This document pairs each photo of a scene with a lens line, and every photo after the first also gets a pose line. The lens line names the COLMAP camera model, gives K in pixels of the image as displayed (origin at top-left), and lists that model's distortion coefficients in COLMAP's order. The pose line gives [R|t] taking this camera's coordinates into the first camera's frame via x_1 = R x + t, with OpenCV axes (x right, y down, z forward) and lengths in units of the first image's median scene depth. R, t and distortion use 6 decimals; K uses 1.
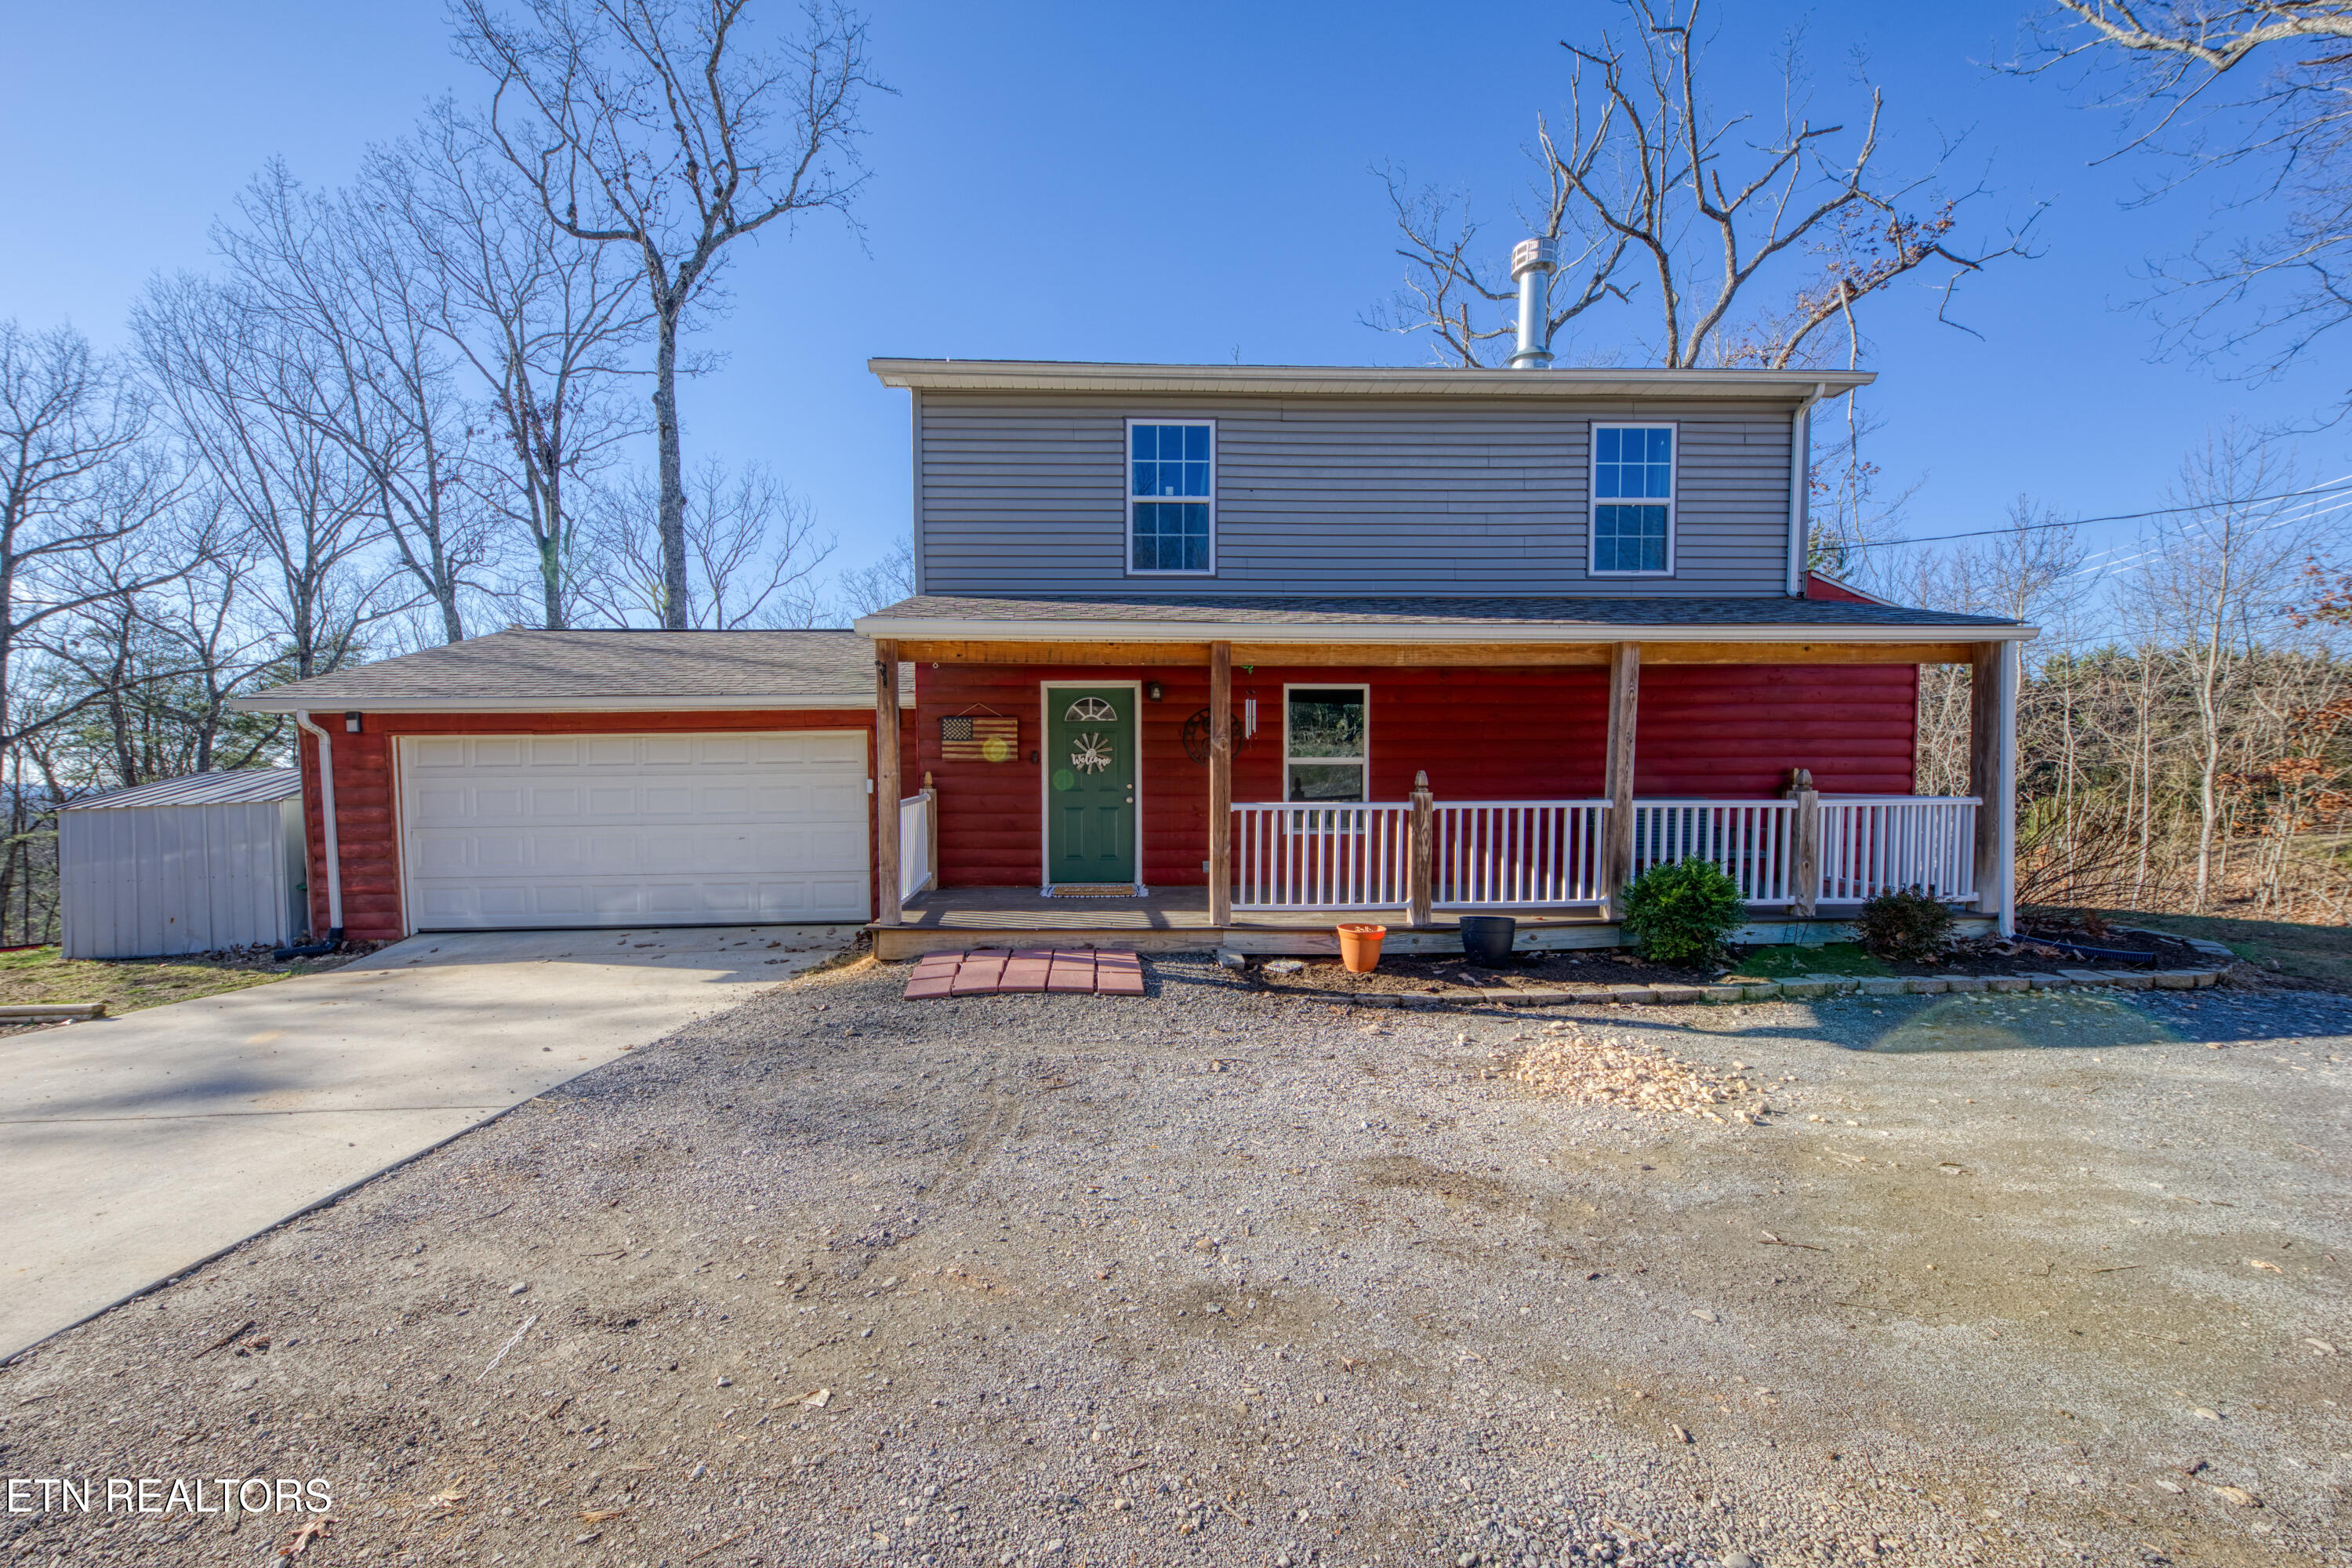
lens RADIAL K [[846.6, 0, 1140.0], [0, 846.6, 816.3], [0, 0, 1]] dist [0.000520, -0.002048]
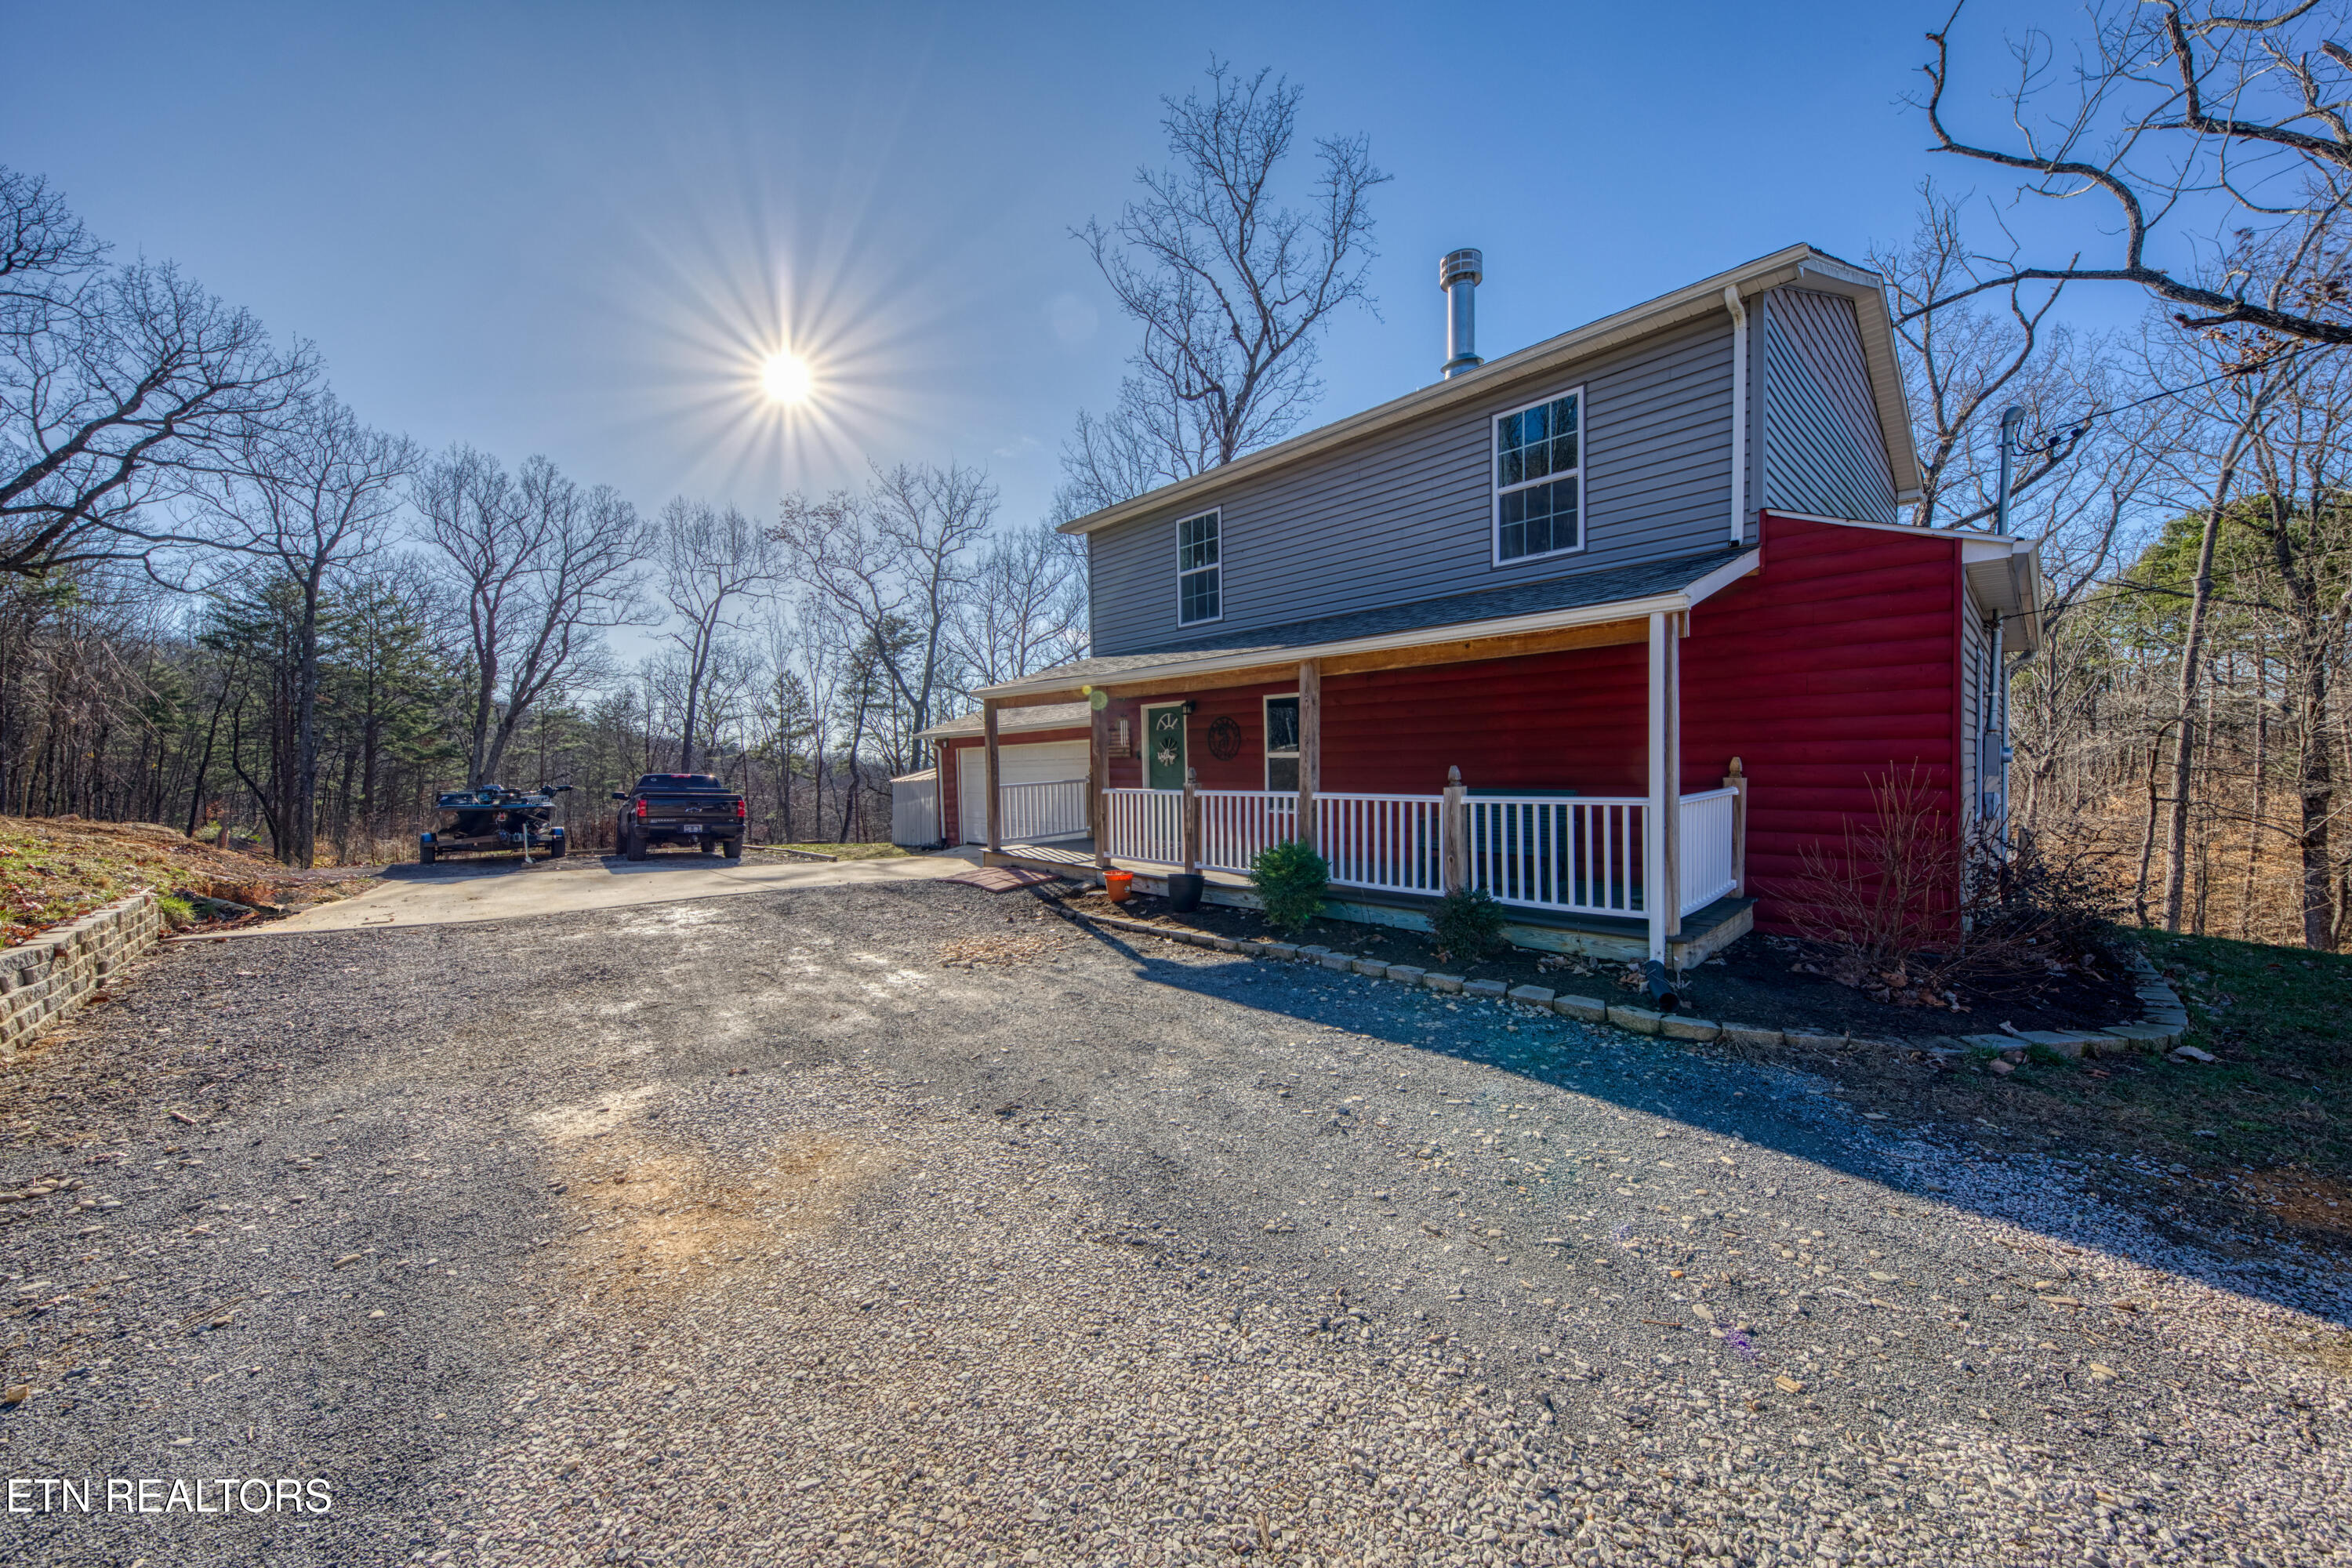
lens RADIAL K [[846.6, 0, 1191.8], [0, 846.6, 789.9], [0, 0, 1]] dist [0.000520, -0.002048]
pose [[0.649788, 0.019118, -0.759875, 1.060357], [-0.021070, 0.999753, 0.007135, -0.021357], [0.759823, 0.011374, 0.650030, 0.081697]]
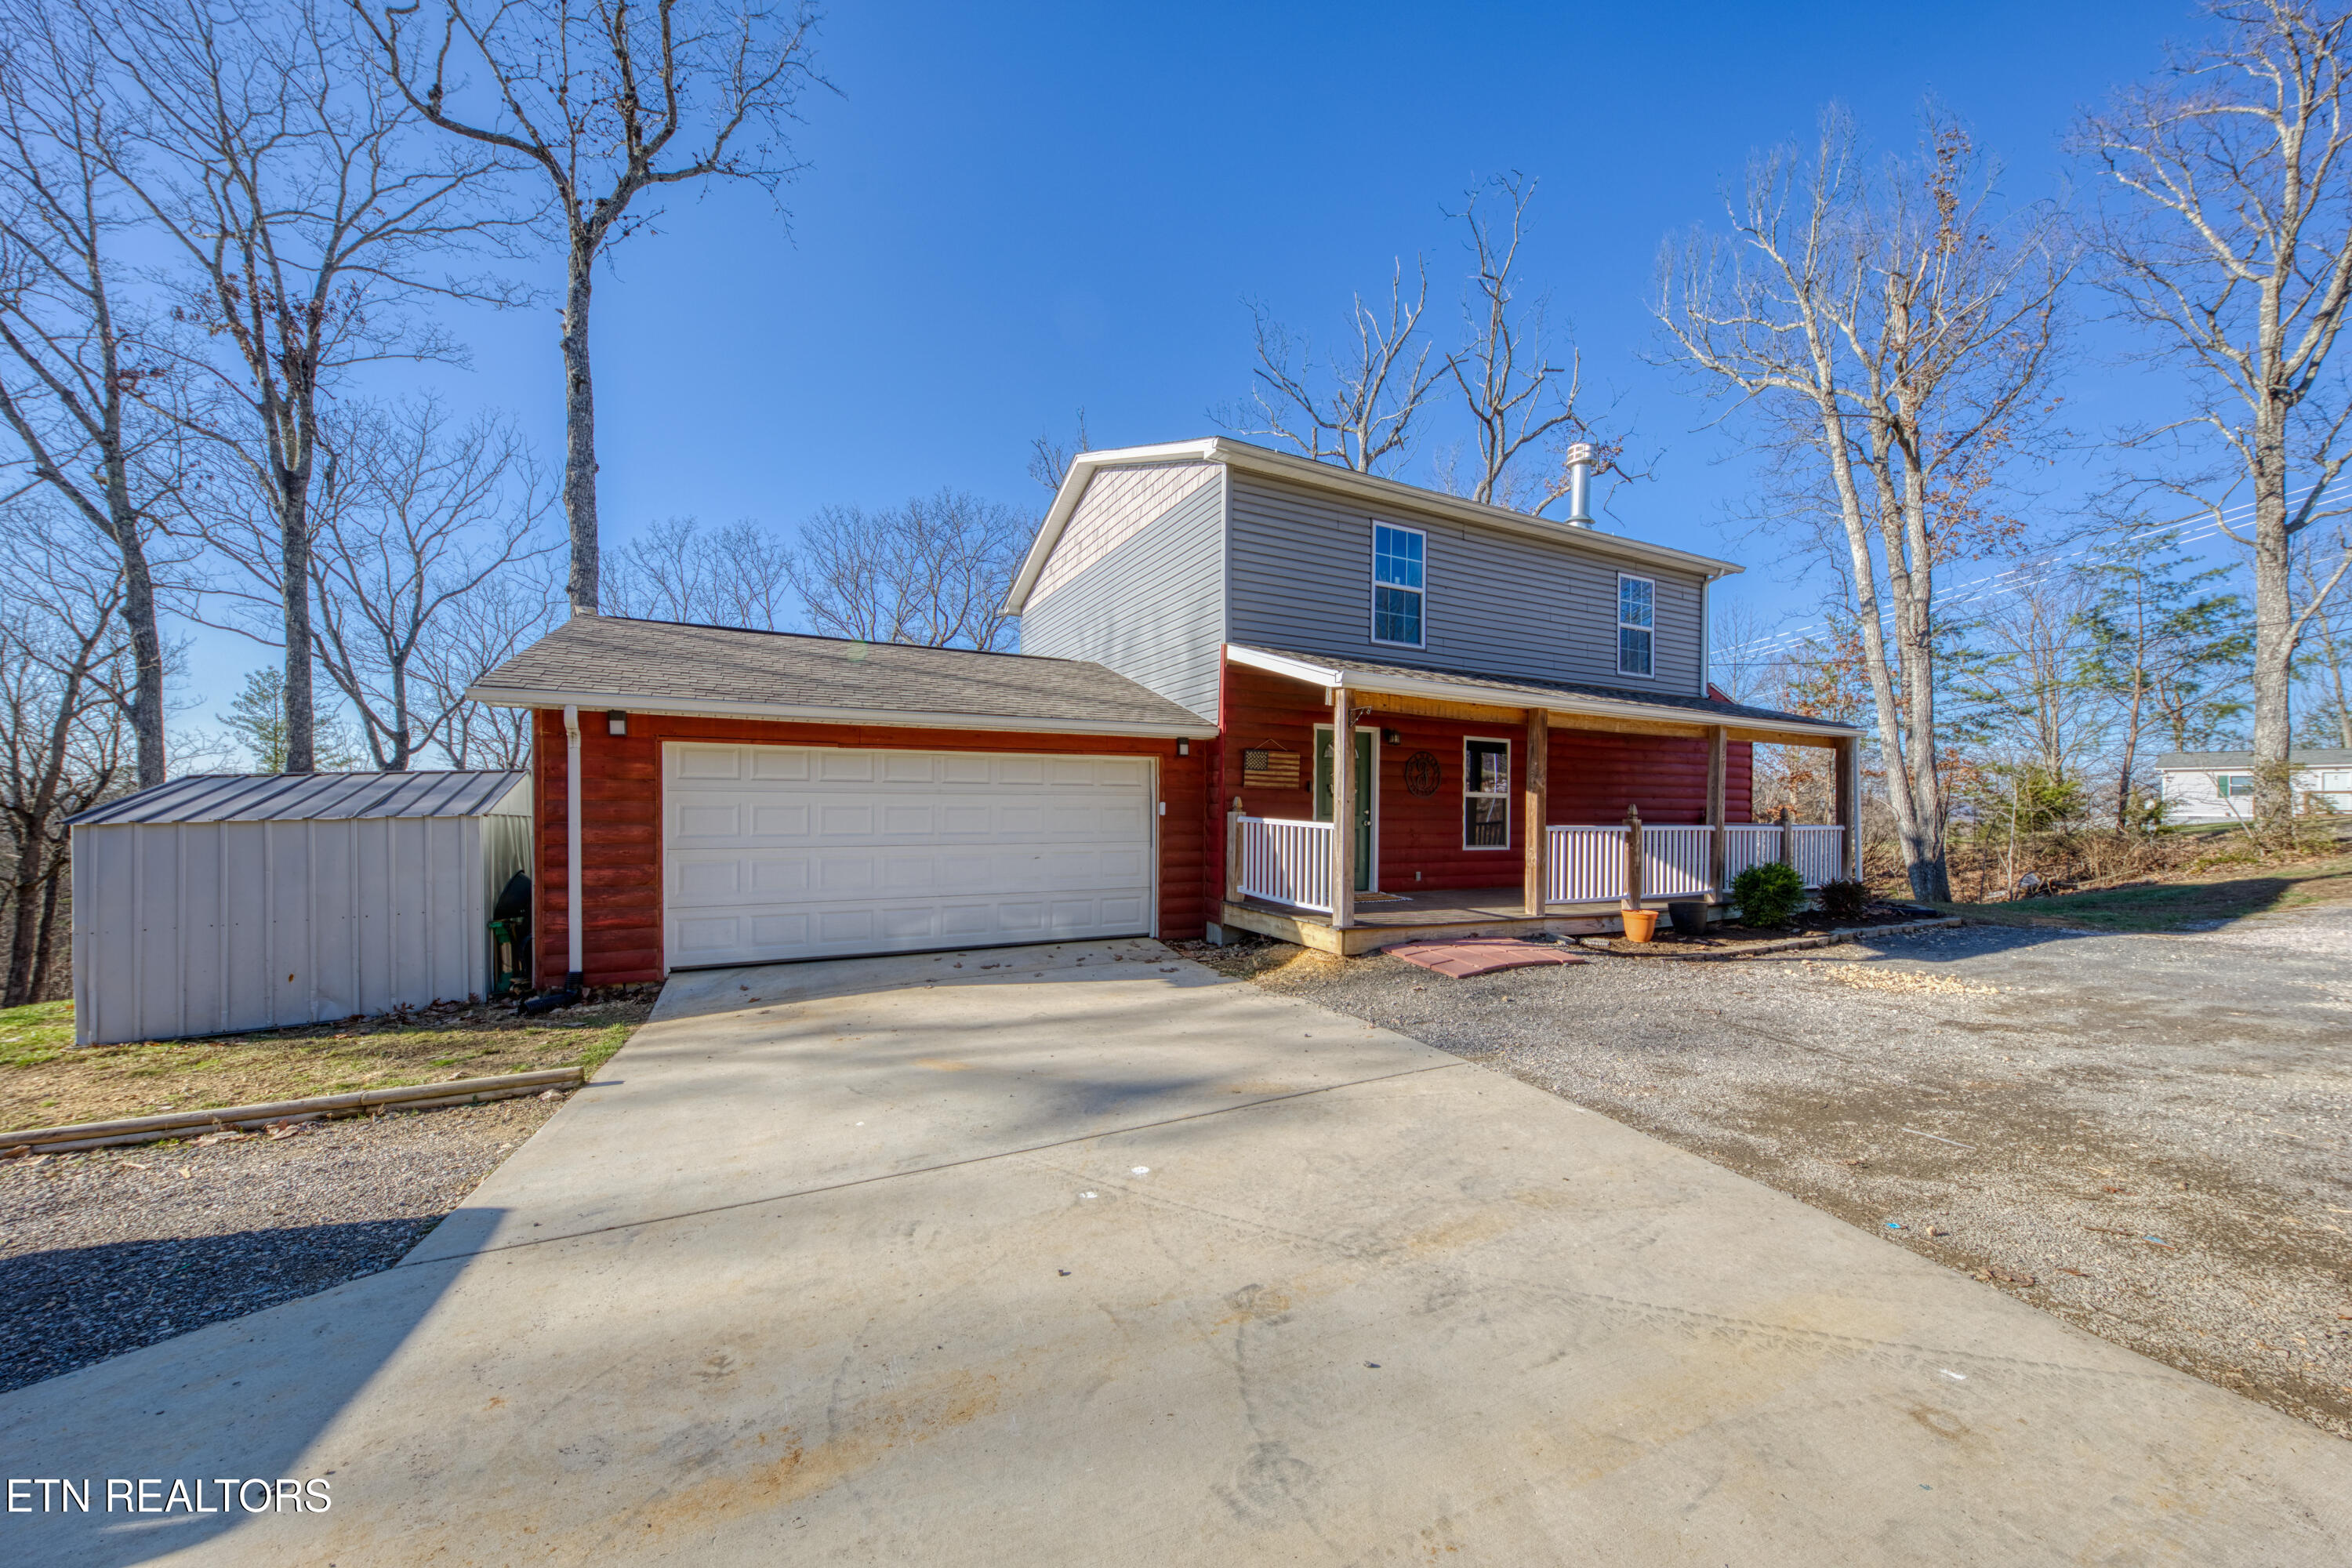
lens RADIAL K [[846.6, 0, 1168.6], [0, 846.6, 796.7], [0, 0, 1]] dist [0.000520, -0.002048]
pose [[0.908176, 0.020411, 0.418092, -0.778970], [0.002047, 0.998582, -0.053196, 0.007232], [-0.418585, 0.049167, 0.906846, 0.005969]]
